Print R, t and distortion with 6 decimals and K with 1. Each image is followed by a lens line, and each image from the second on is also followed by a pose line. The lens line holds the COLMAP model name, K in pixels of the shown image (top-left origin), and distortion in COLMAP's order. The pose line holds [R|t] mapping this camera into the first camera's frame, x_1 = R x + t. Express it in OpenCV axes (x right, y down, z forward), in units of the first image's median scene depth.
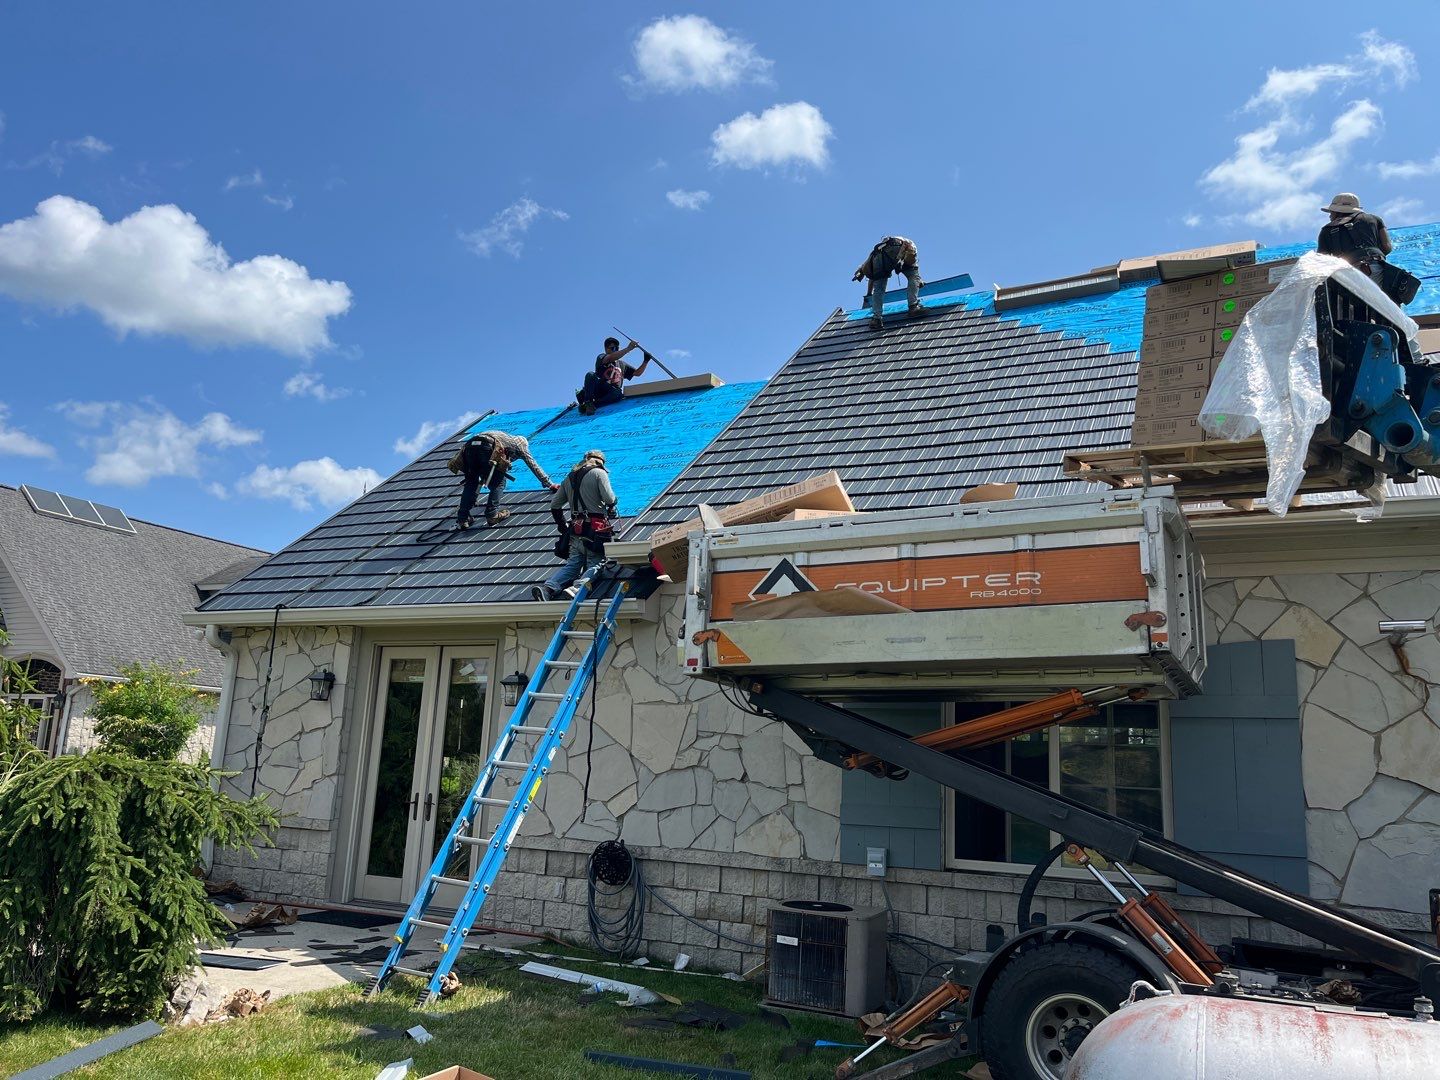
lens RADIAL K [[977.4, 0, 680.4], [0, 977.4, 537.0], [0, 0, 1]] dist [0.049344, -0.071587]
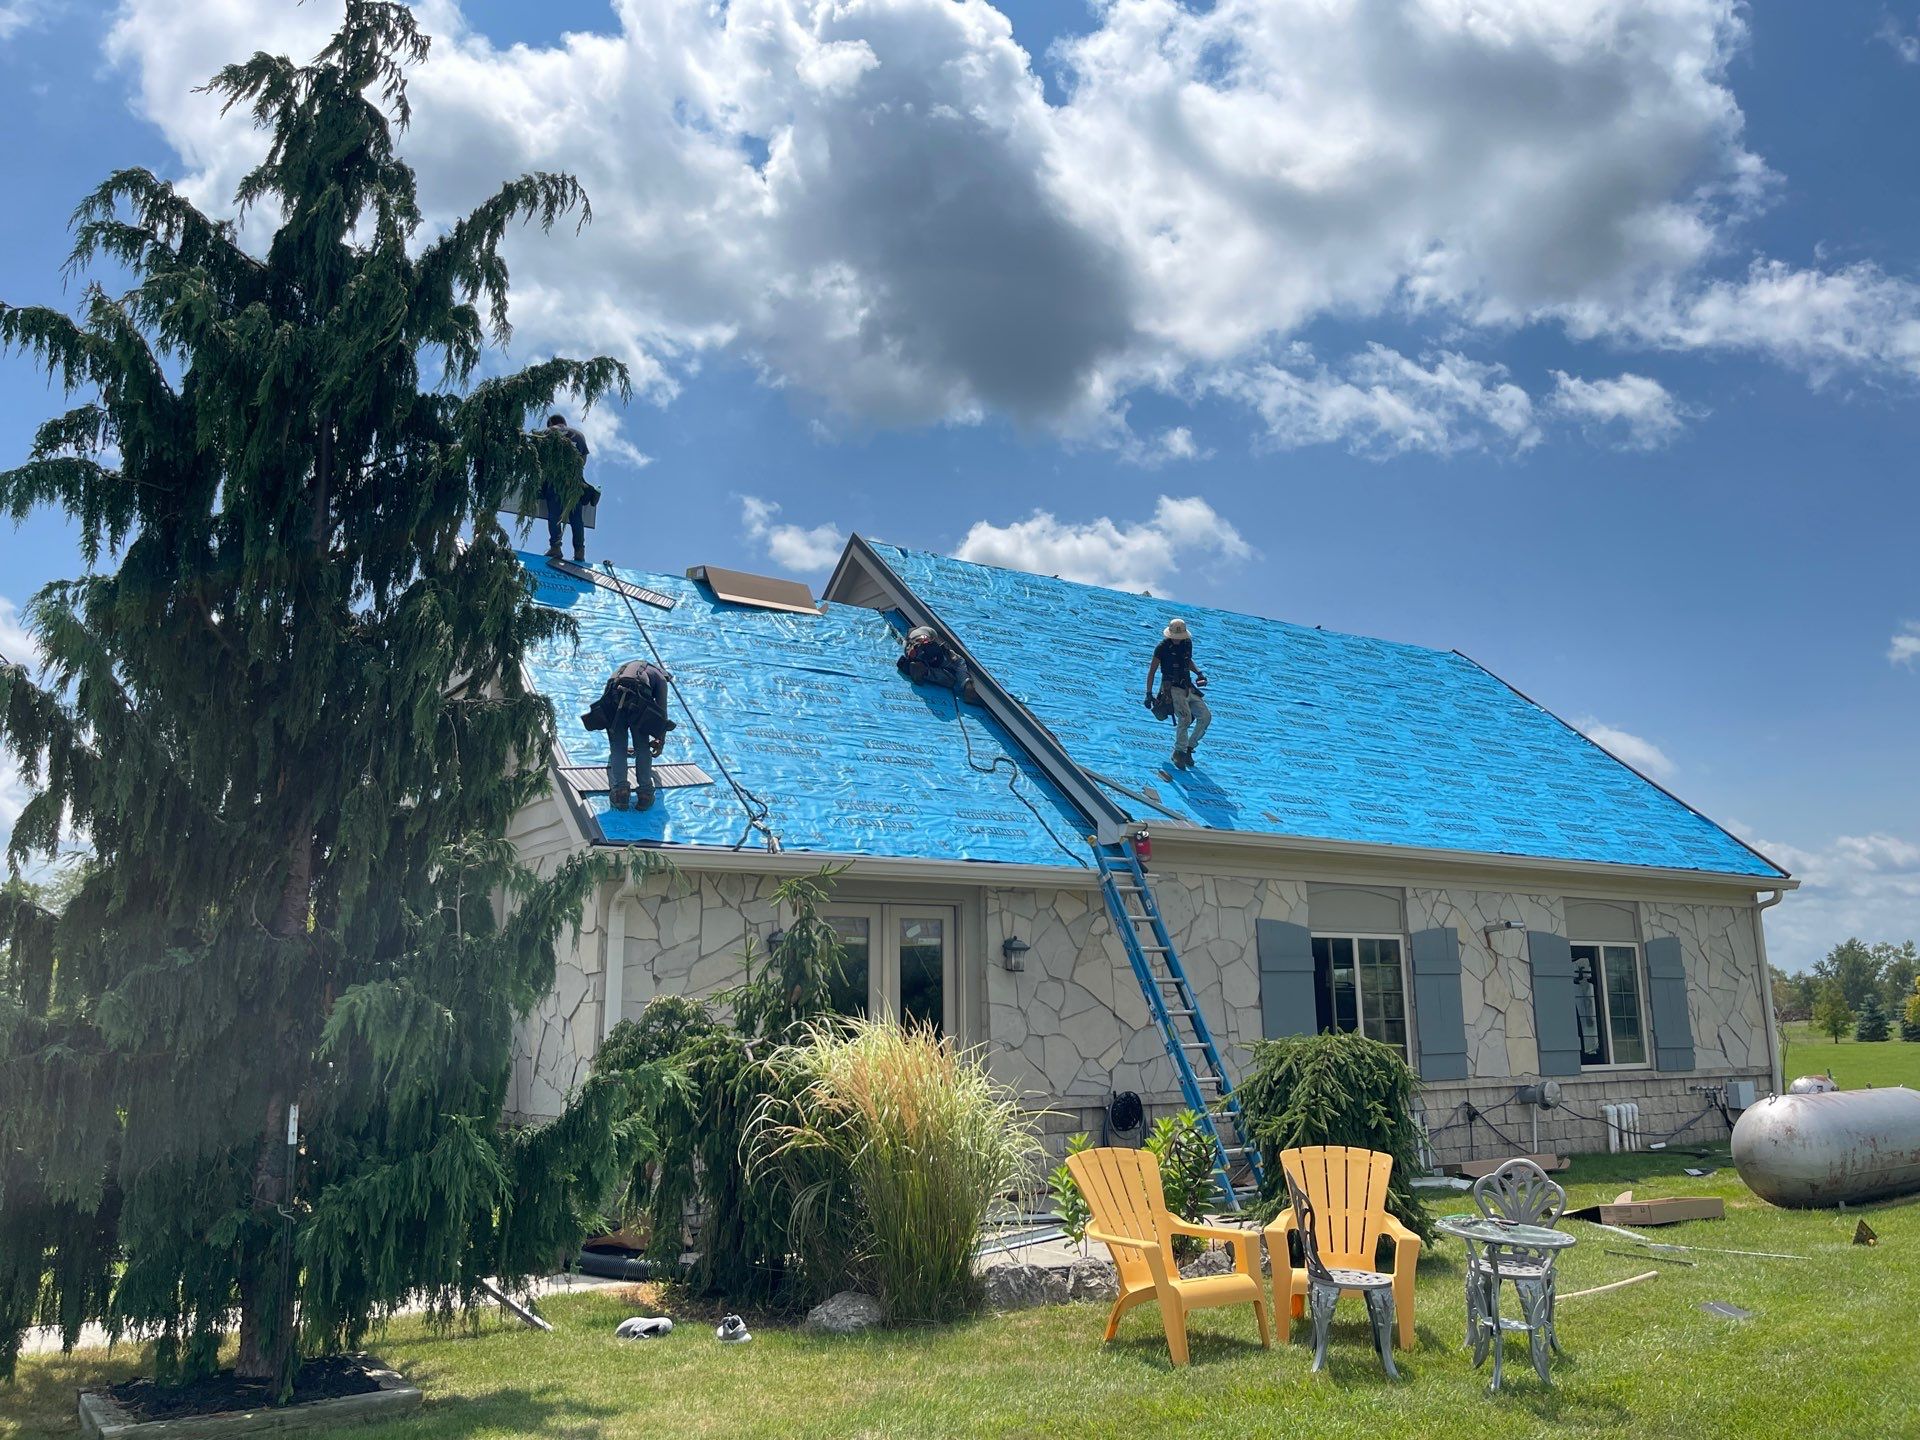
lens RADIAL K [[1473.7, 0, 934.4], [0, 1473.7, 730.7], [0, 0, 1]] dist [0.078186, -0.133469]
pose [[0.533510, 0.117691, 0.837566, -1.616353], [-0.145945, 0.988227, -0.045898, 0.012394], [-0.833107, -0.097752, 0.544405, 0.296771]]
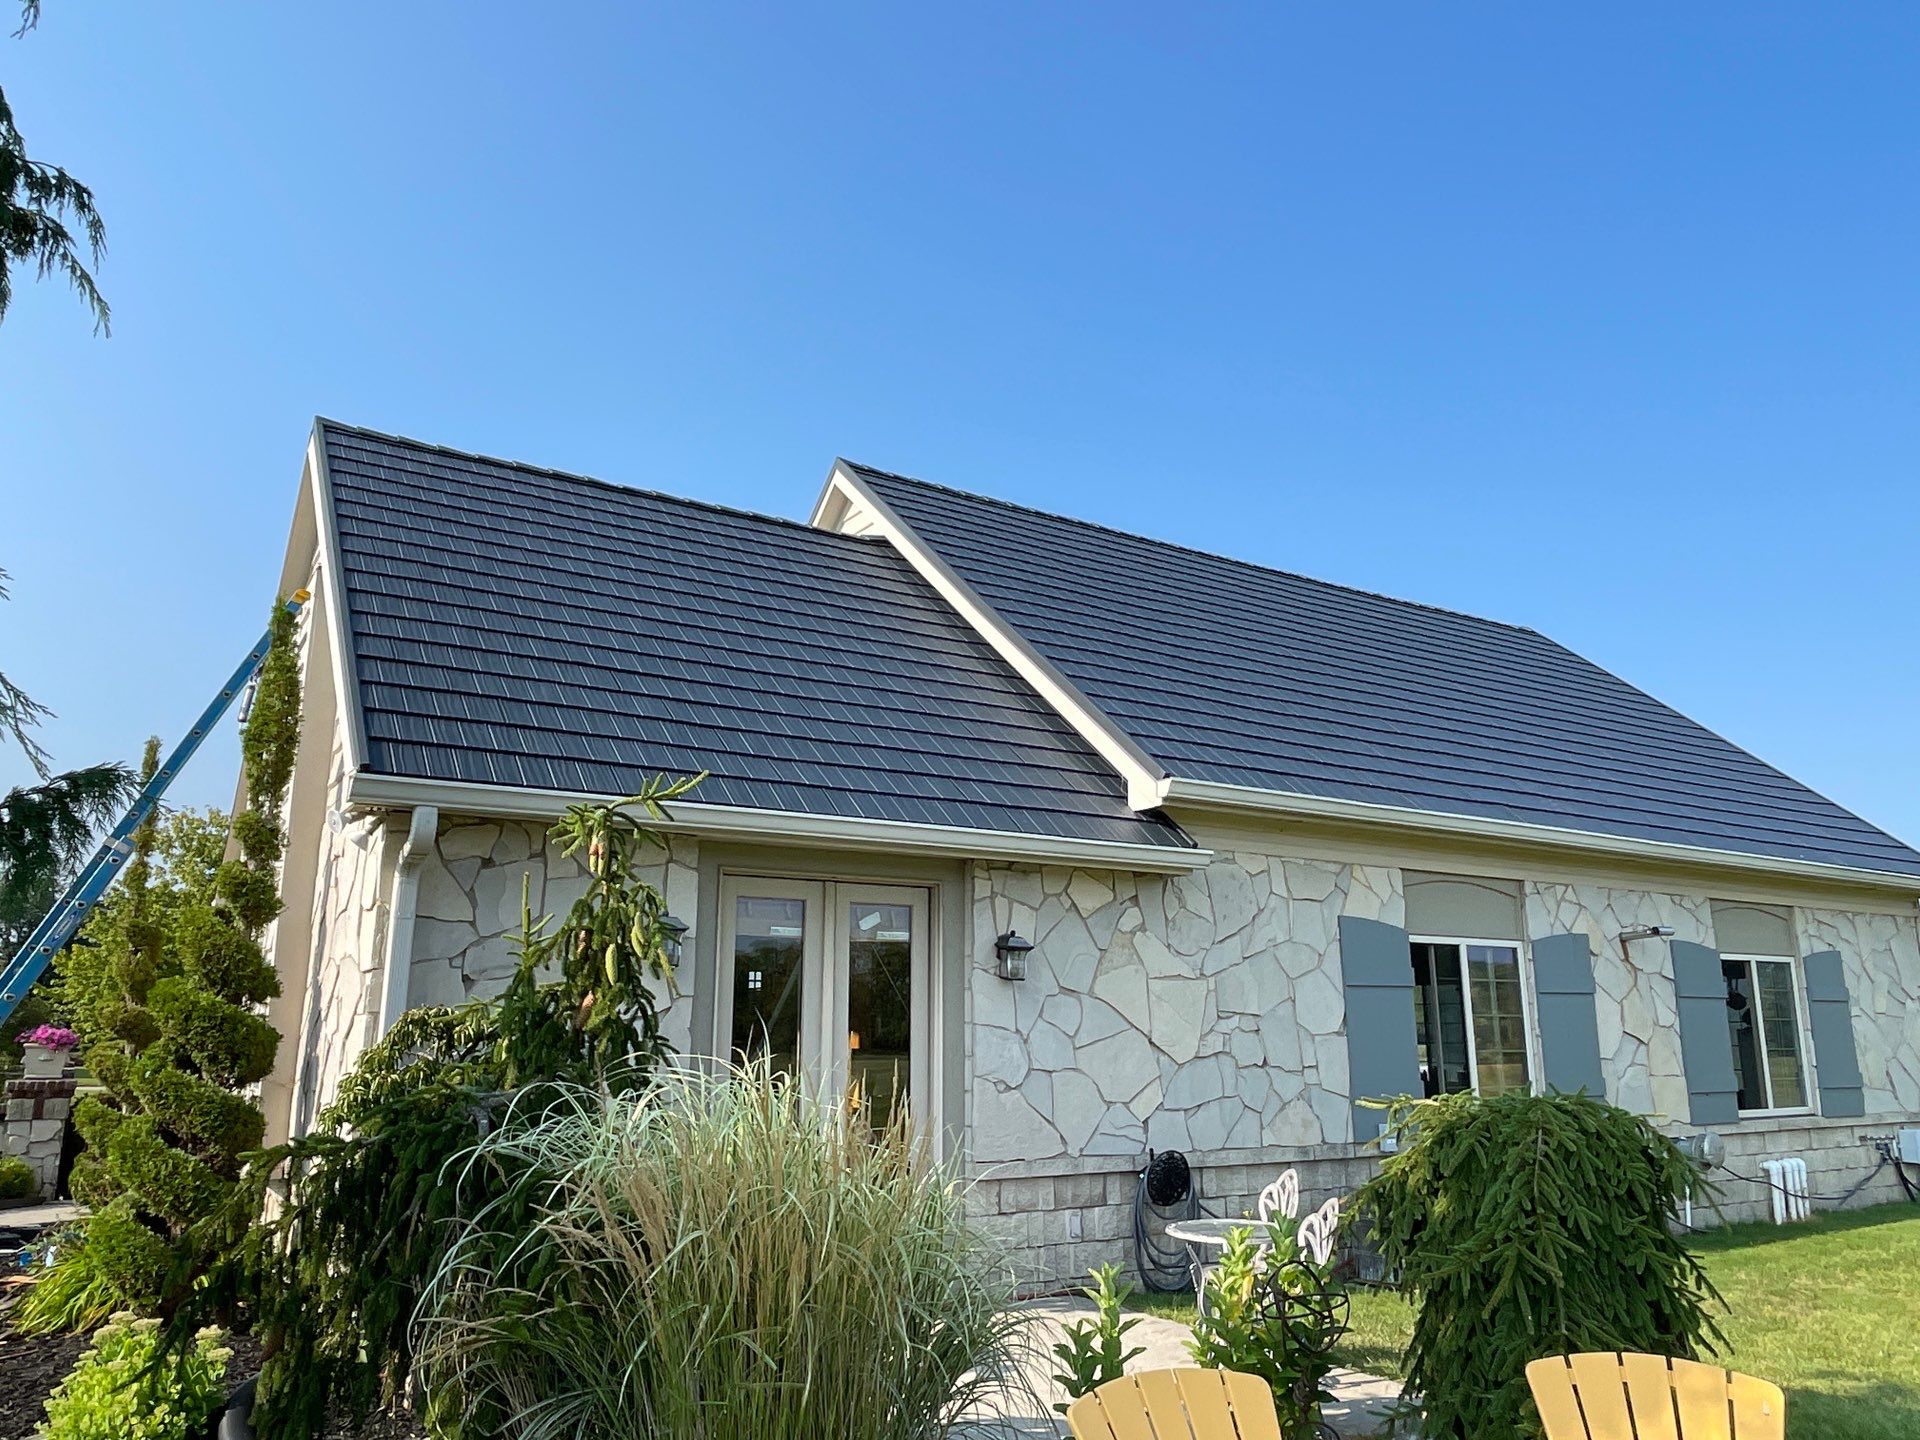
lens RADIAL K [[1303.2, 0, 907.2], [0, 1303.2, 716.0], [0, 0, 1]] dist [0.049344, -0.071587]
pose [[0.574612, 0.154610, 0.803690, -1.088345], [-0.156216, 0.984659, -0.077734, 0.074287], [-0.803379, -0.080882, 0.589949, 0.555260]]
